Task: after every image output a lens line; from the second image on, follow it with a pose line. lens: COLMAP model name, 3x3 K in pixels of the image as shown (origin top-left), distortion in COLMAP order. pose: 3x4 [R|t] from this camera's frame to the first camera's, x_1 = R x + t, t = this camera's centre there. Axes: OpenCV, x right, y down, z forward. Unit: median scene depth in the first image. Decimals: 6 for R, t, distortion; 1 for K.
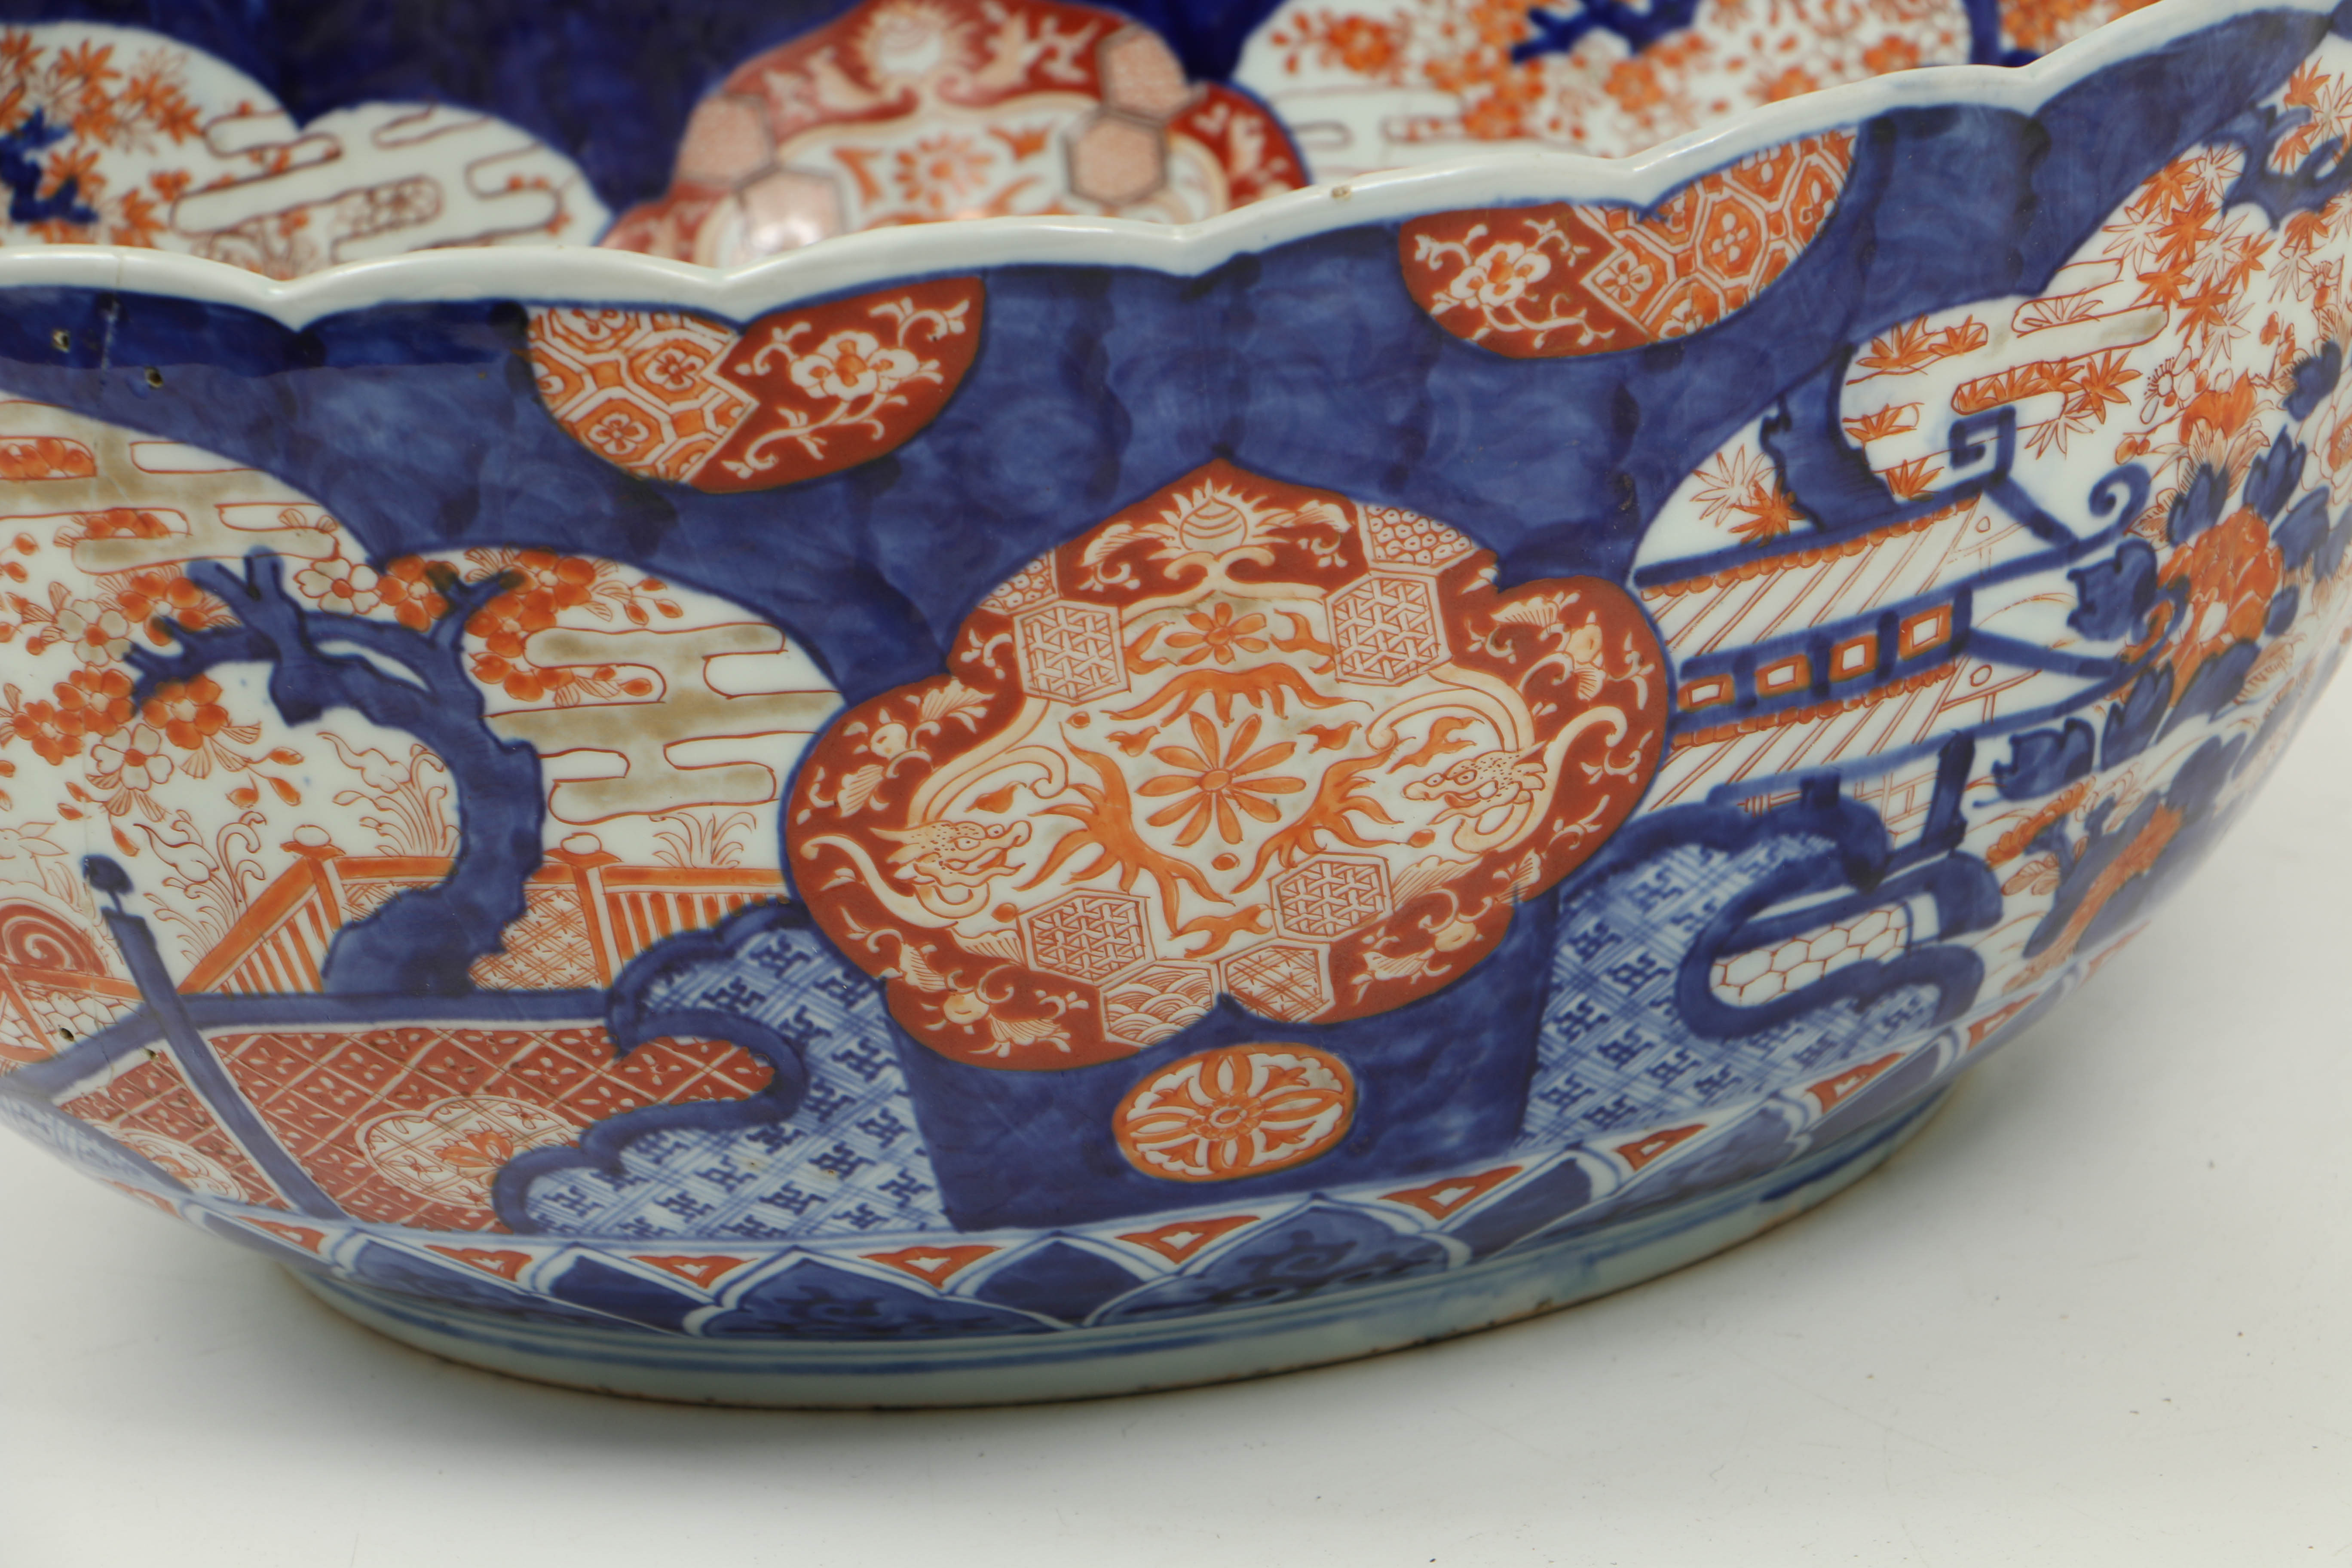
lens RADIAL K [[9109.6, 0, 1176.0], [0, 9109.6, 784.0], [0, 0, 1]] dist [0.717193, 2.631234]
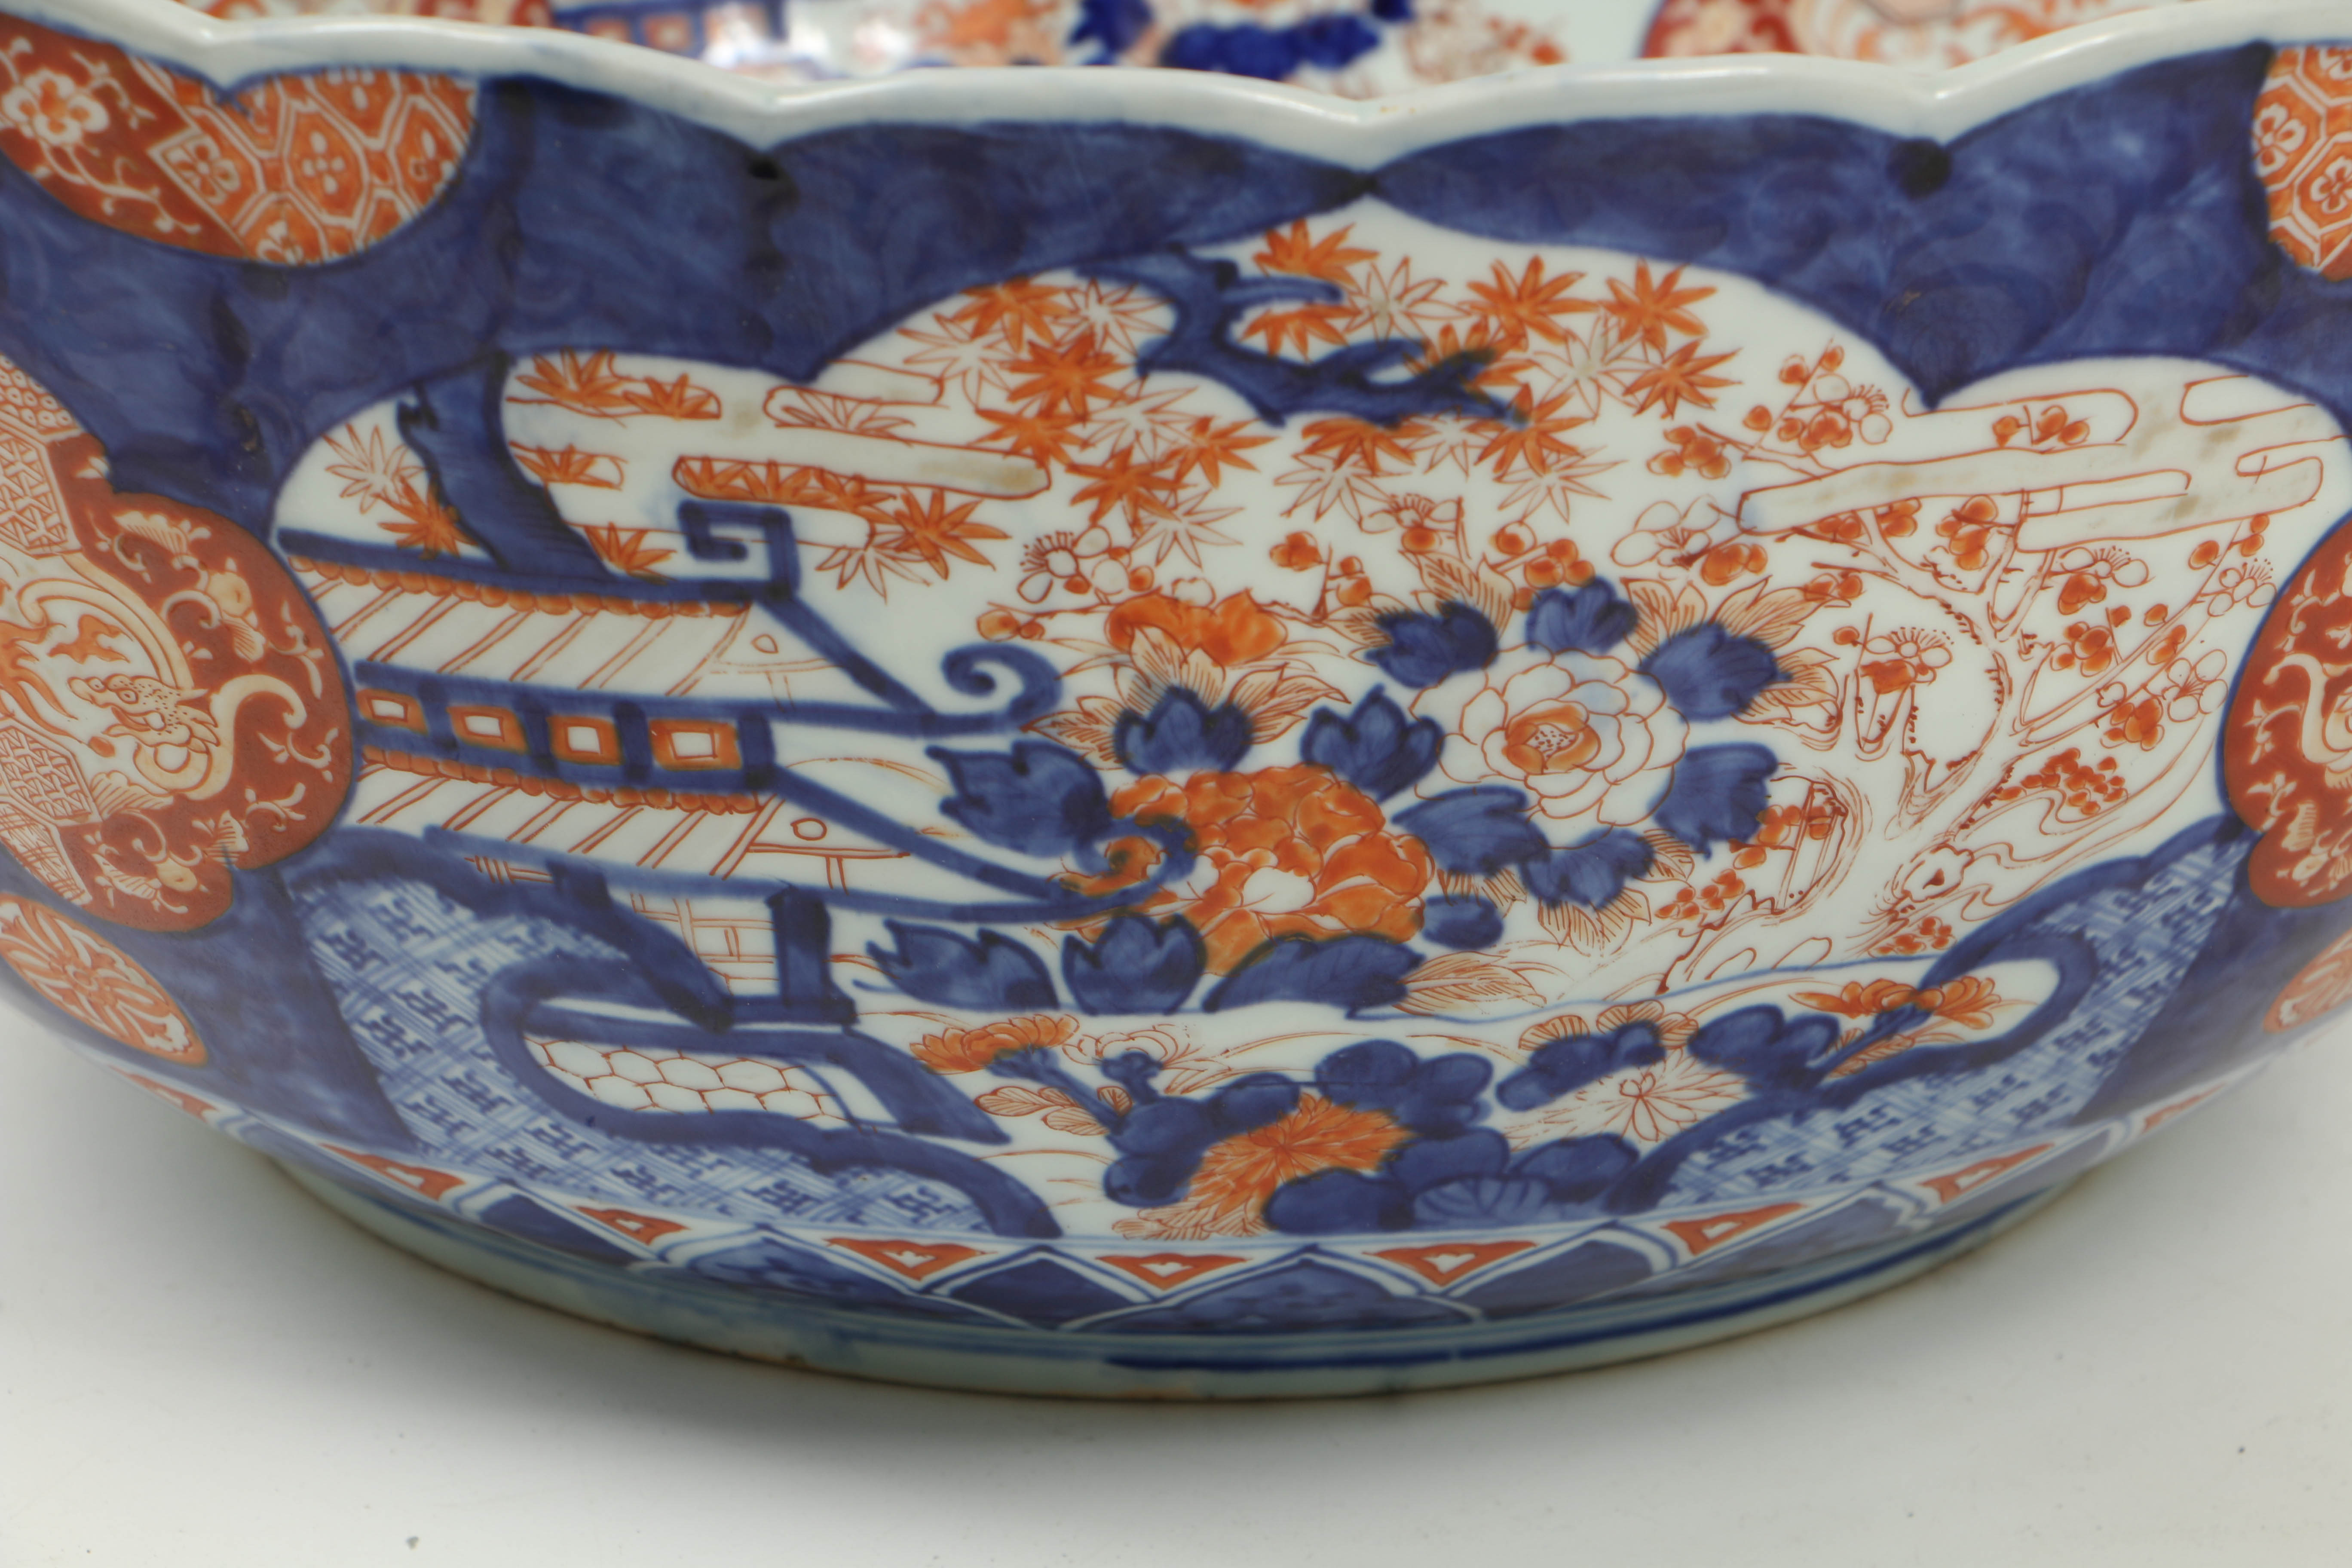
lens RADIAL K [[6849.8, 0, 1176.0], [0, 6849.8, 784.0], [0, 0, 1]] dist [0.191306, 2.776094]
pose [[0.664754, 0.367707, -0.650303, 0.504225], [-0.289300, 0.929267, 0.229715, -0.164283], [0.688773, 0.035429, 0.724111, 0.614395]]
